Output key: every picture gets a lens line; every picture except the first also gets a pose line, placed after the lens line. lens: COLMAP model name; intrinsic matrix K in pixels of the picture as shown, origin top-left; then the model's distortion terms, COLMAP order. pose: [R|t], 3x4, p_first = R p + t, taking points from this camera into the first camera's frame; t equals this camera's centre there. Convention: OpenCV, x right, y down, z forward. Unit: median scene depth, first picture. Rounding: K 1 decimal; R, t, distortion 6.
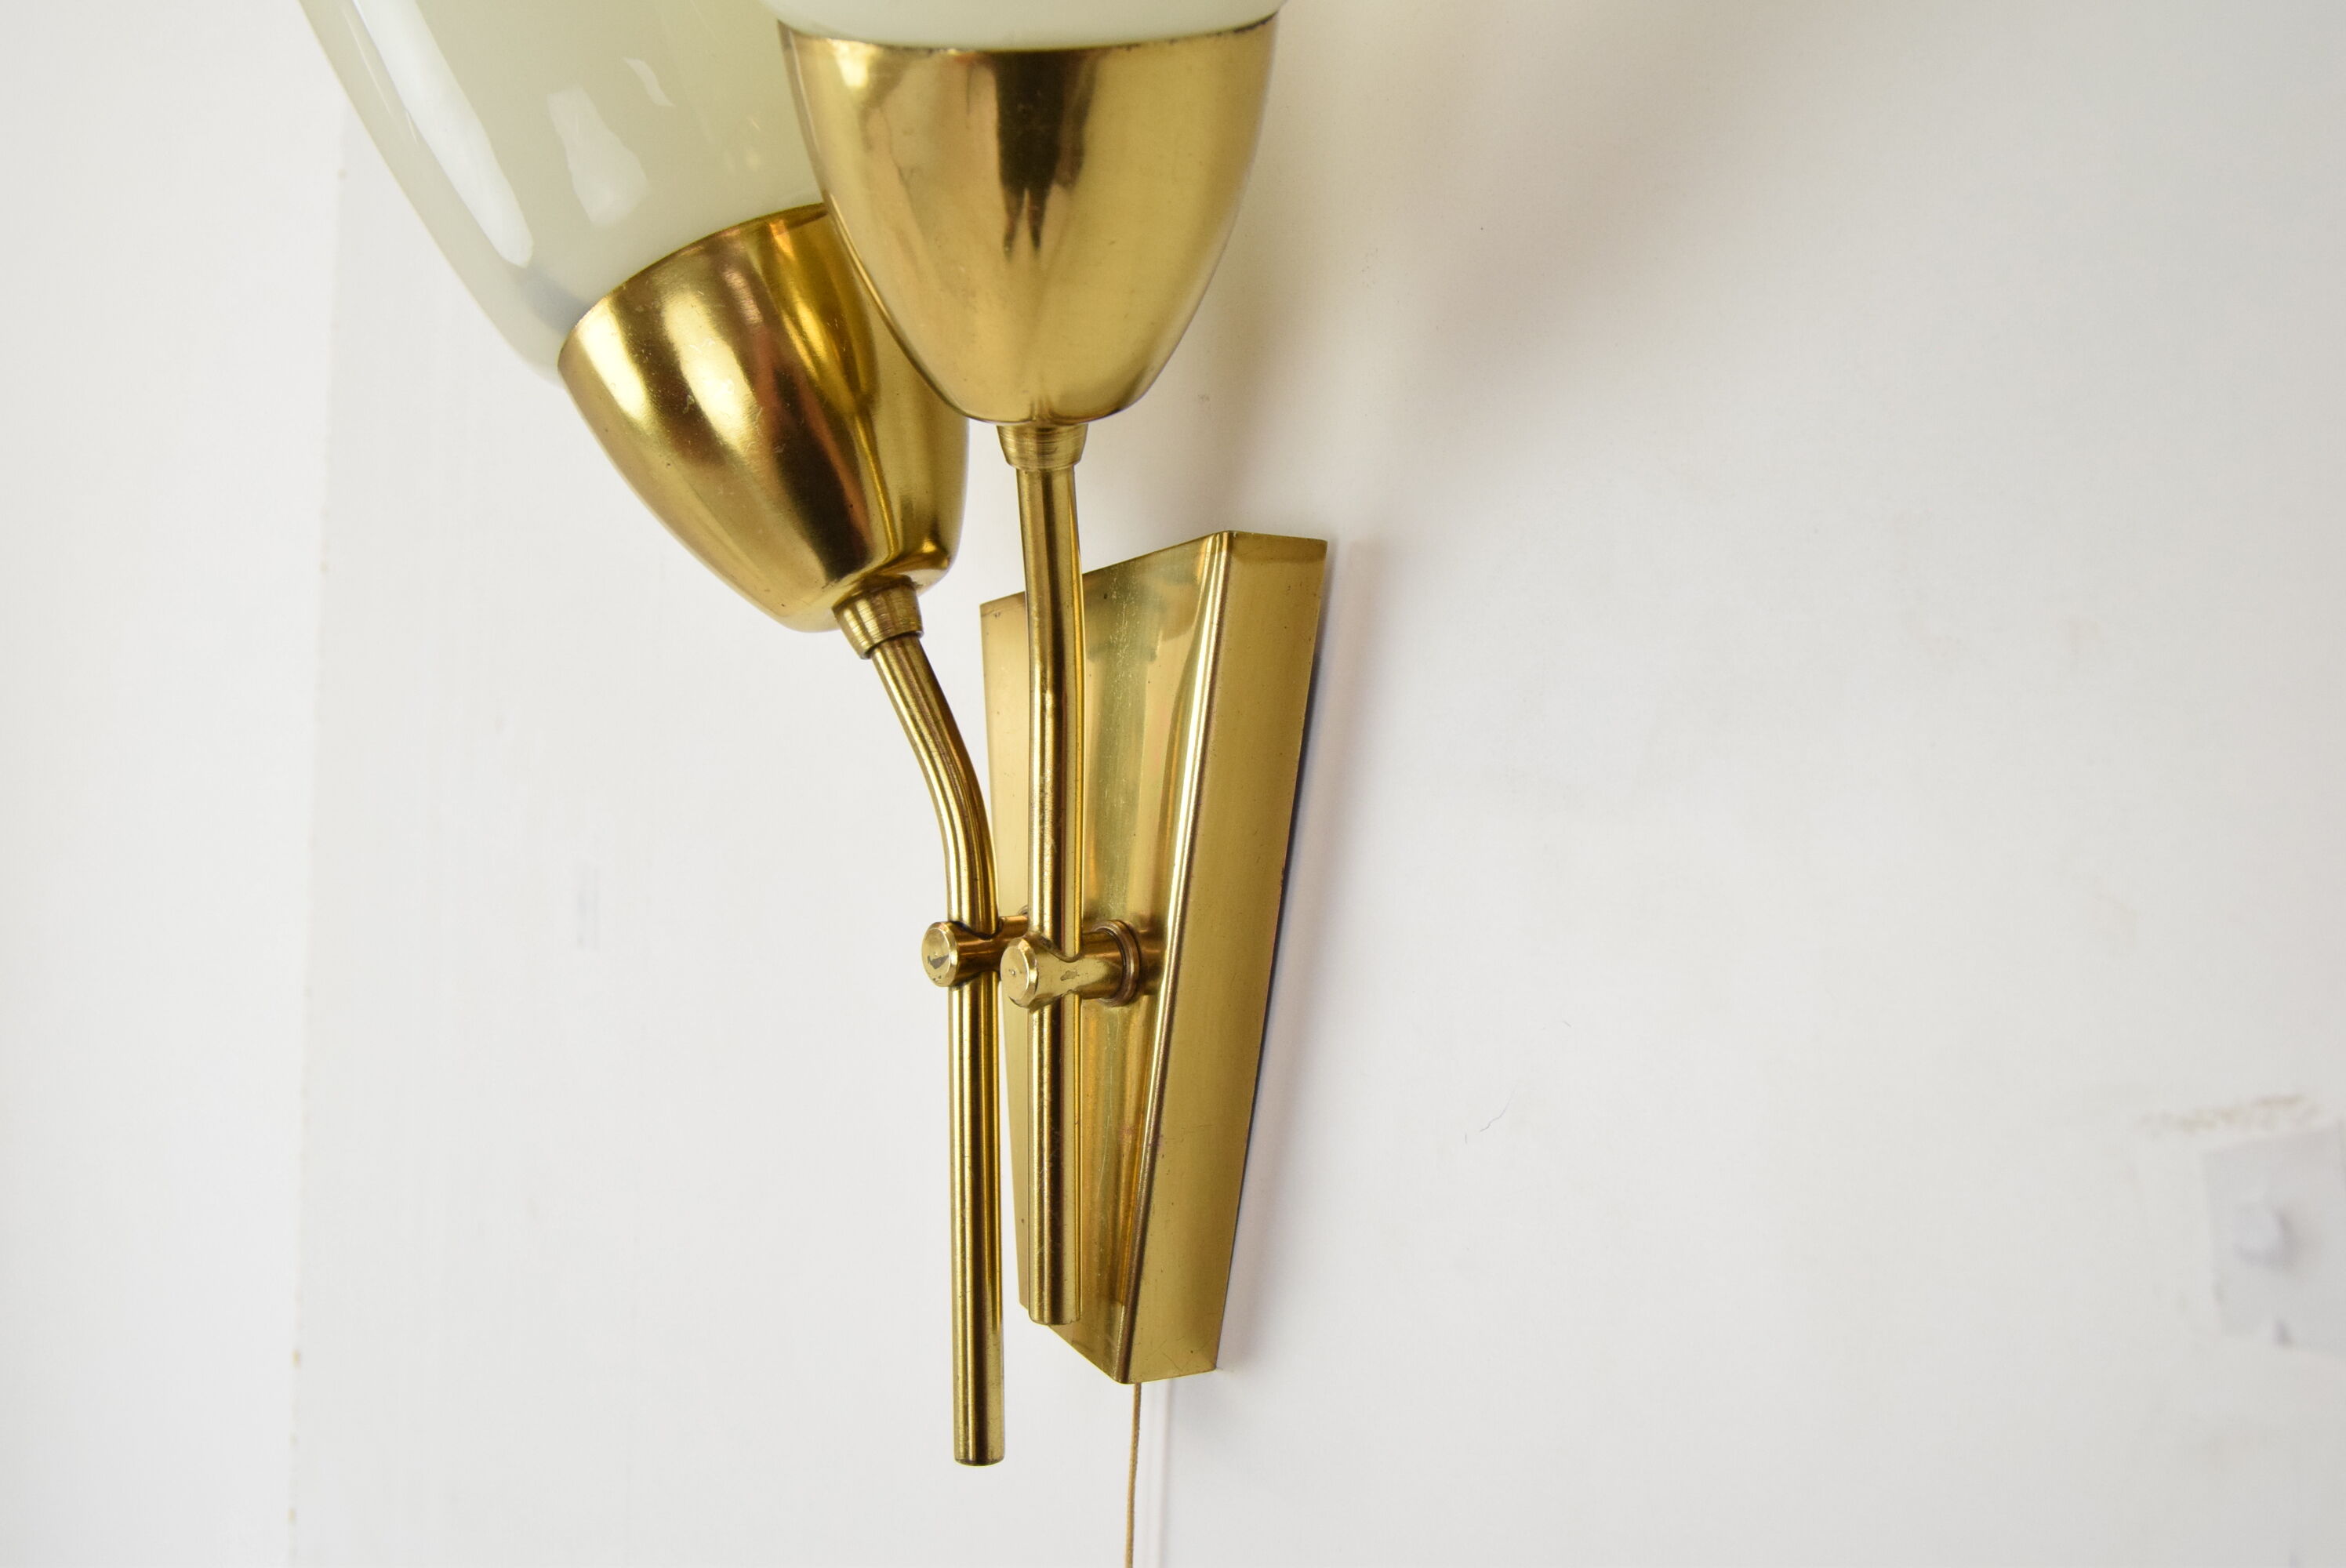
lens RADIAL K [[2191.1, 0, 1180.5], [0, 2191.1, 740.3], [0, 0, 1]] dist [-0.061827, 0.000000]
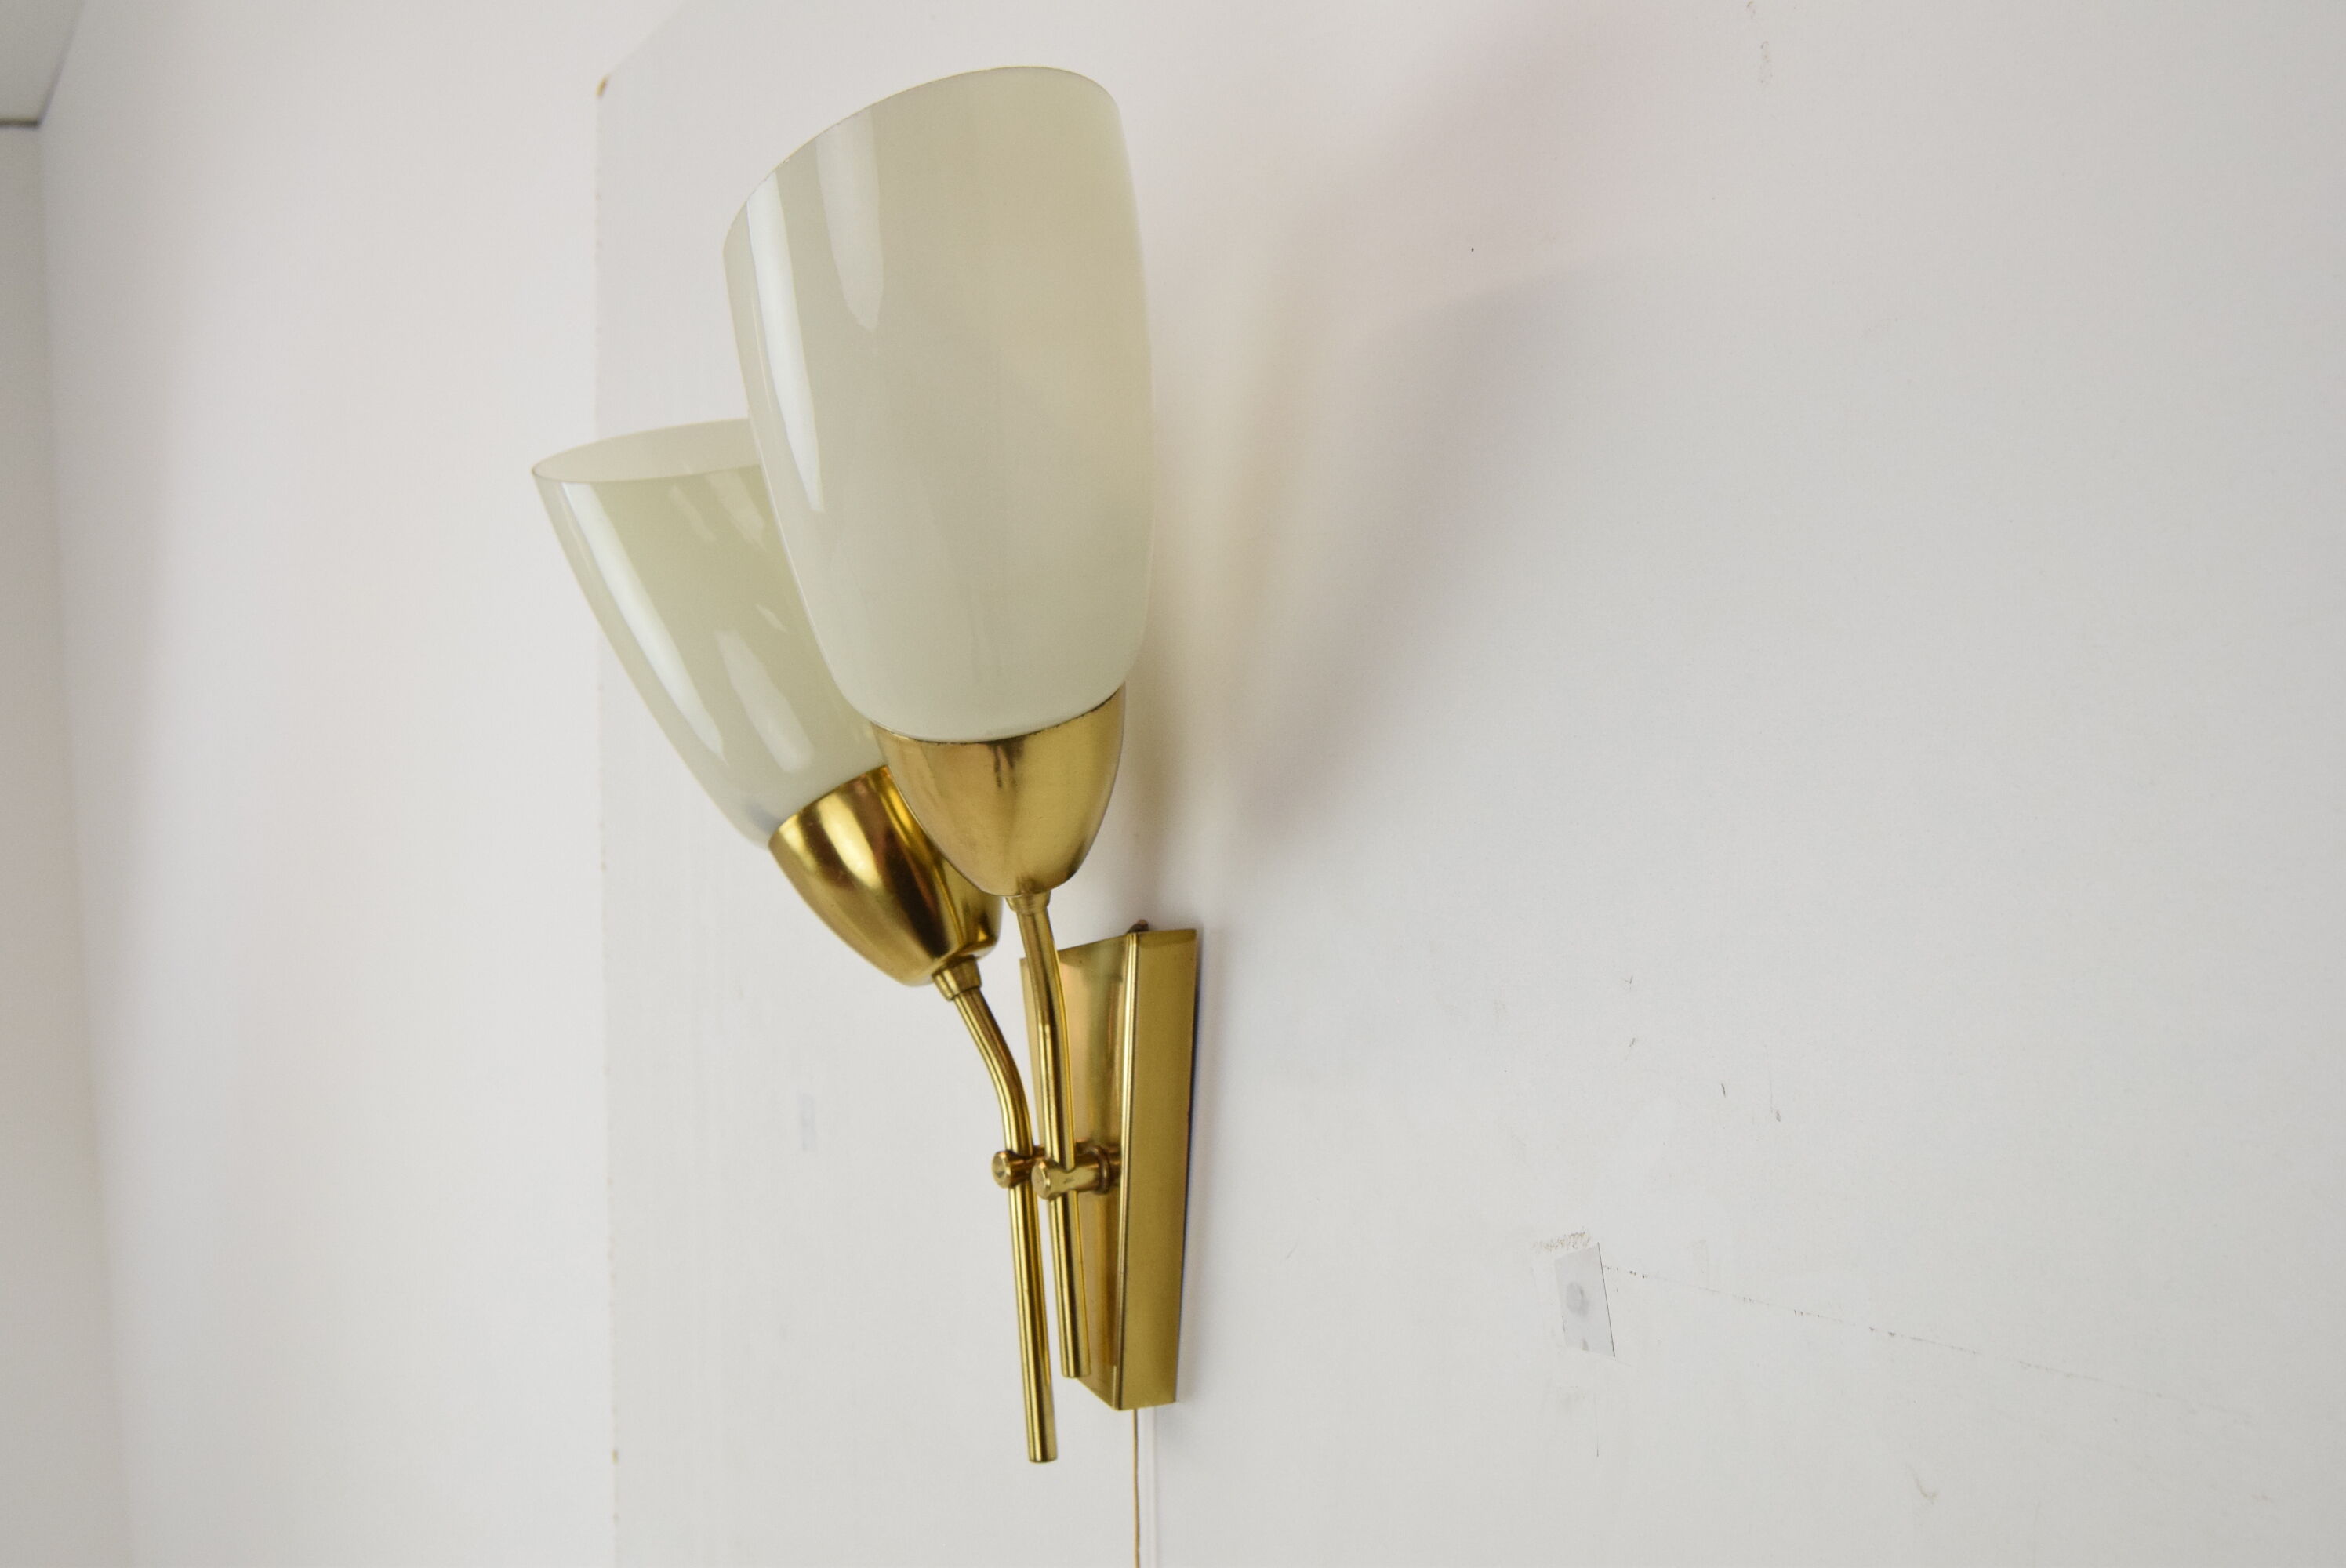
lens RADIAL K [[2191.1, 0, 1177.1], [0, 2191.1, 772.9], [0, 0, 1]] dist [-0.061827, 0.000000]
pose [[0.993165, -0.067202, -0.095430, 0.222276], [0.063668, 0.997185, -0.039606, -0.143503], [0.097823, 0.033260, 0.994648, -0.755368]]
